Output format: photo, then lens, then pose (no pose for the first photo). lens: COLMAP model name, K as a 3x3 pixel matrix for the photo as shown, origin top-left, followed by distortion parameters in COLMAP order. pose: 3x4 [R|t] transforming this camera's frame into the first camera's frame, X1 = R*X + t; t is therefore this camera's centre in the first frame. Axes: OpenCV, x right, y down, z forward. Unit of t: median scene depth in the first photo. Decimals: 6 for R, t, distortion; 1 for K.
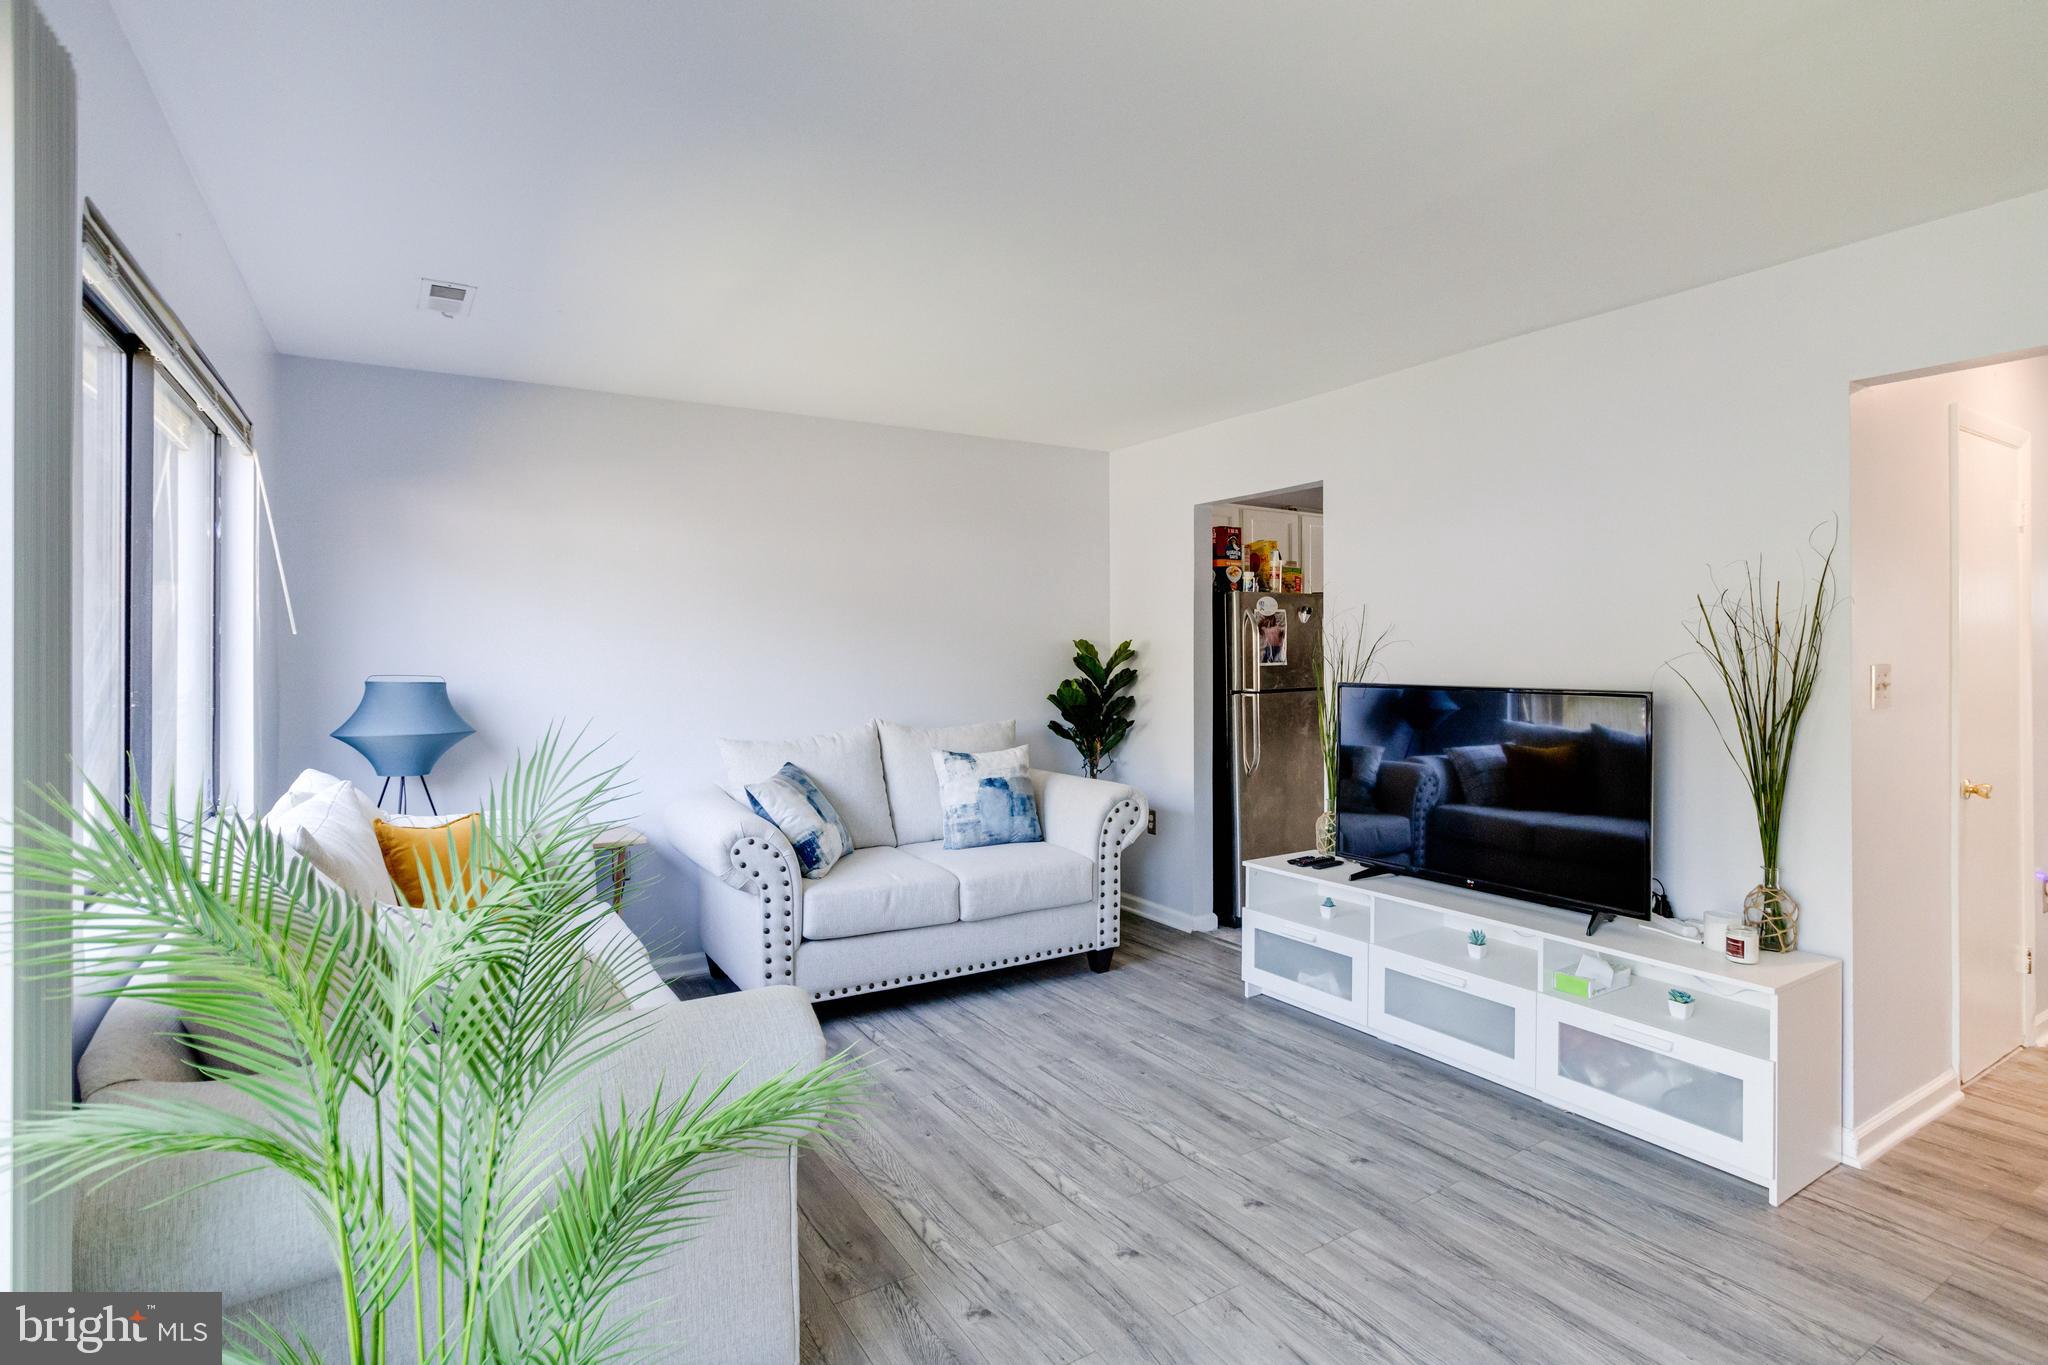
lens RADIAL K [[1003.2, 0, 1007.9], [0, 1003.2, 658.1], [0, 0, 1]] dist [-0.054897, 0.033151]
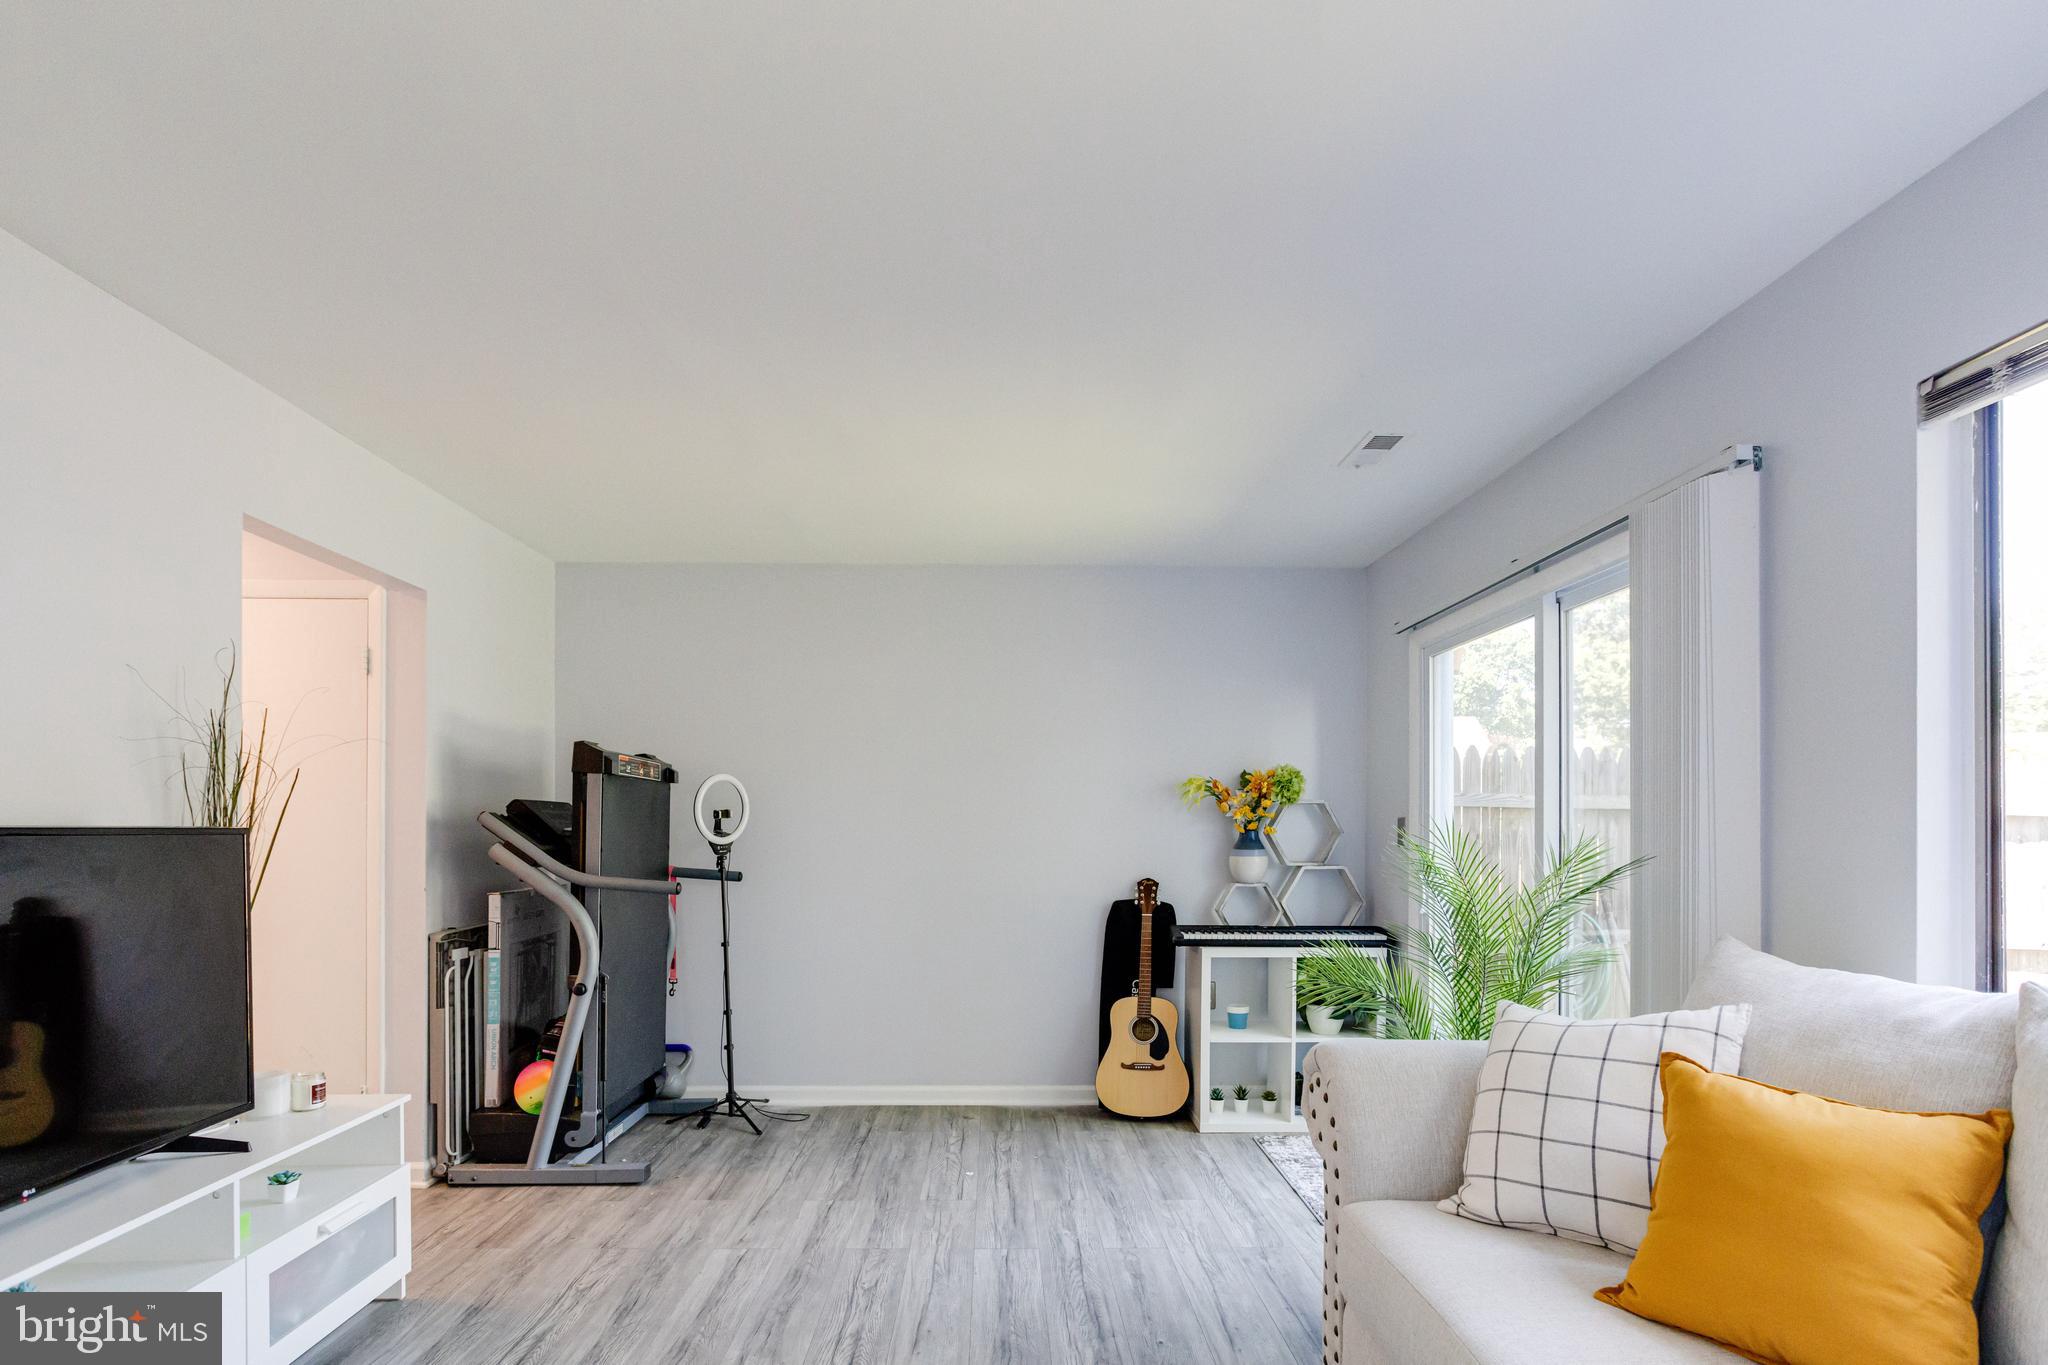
lens RADIAL K [[1017.5, 0, 1041.7], [0, 1017.5, 821.6], [0, 0, 1]] dist [-0.056650, 0.036781]
pose [[-0.880325, 0.006632, 0.474324, -0.222694], [0.005170, 0.999977, -0.004387, 0.026503], [-0.474342, -0.001410, -0.880339, 1.005379]]
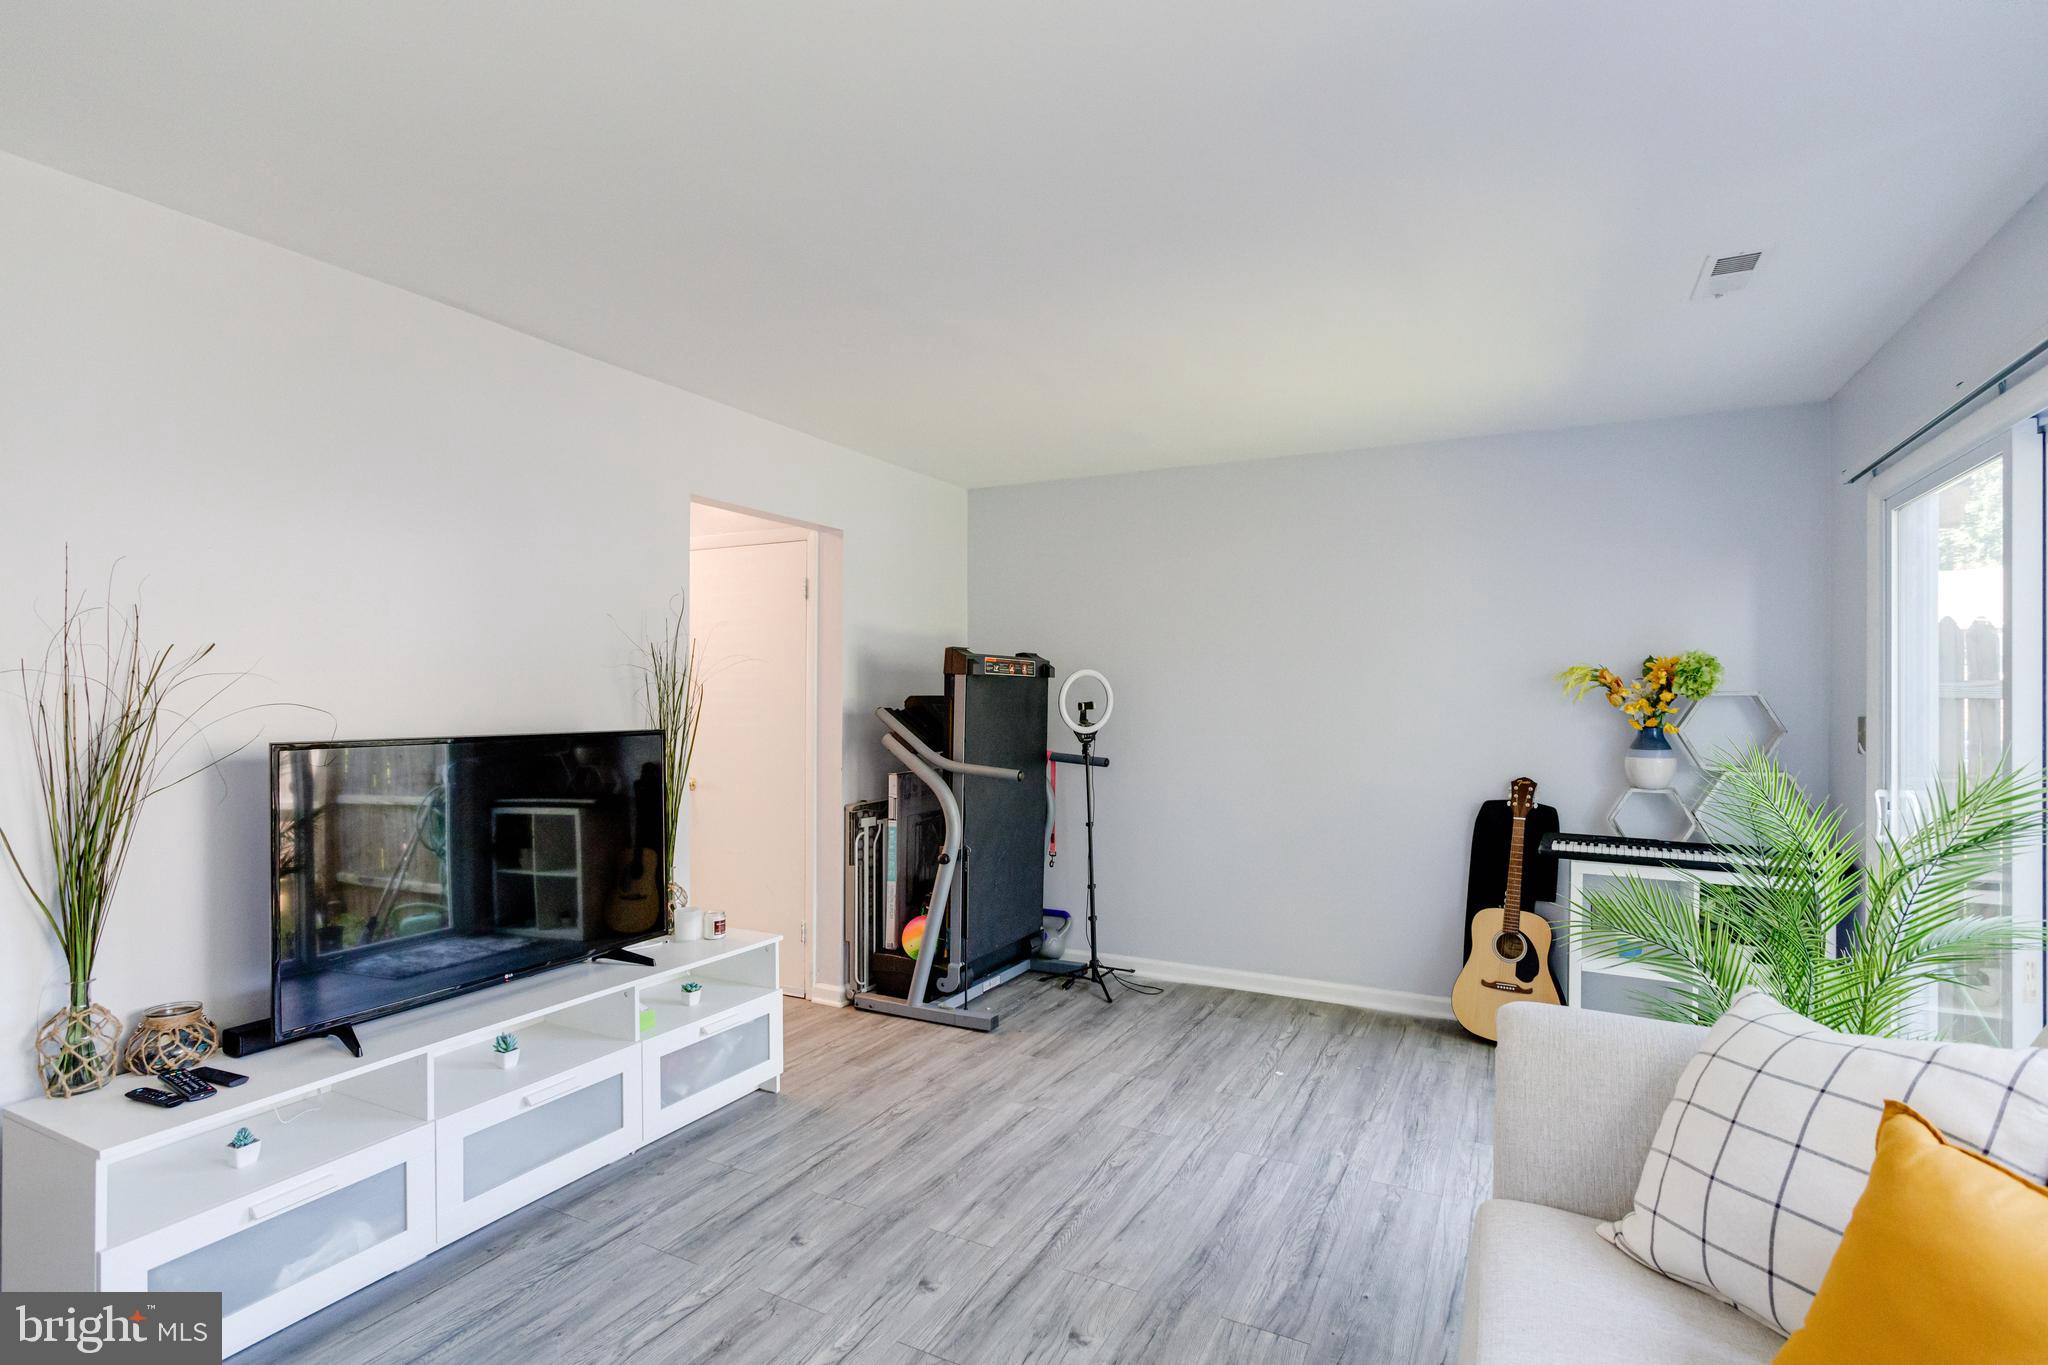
lens RADIAL K [[990.9, 0, 1049.6], [0, 990.9, 679.7], [0, 0, 1]] dist [-0.052037, 0.031970]
pose [[-0.537321, 0.015284, 0.843239, -0.373911], [0.004400, 0.999873, -0.015319, -0.002123], [-0.843366, -0.004521, -0.537320, 0.877046]]
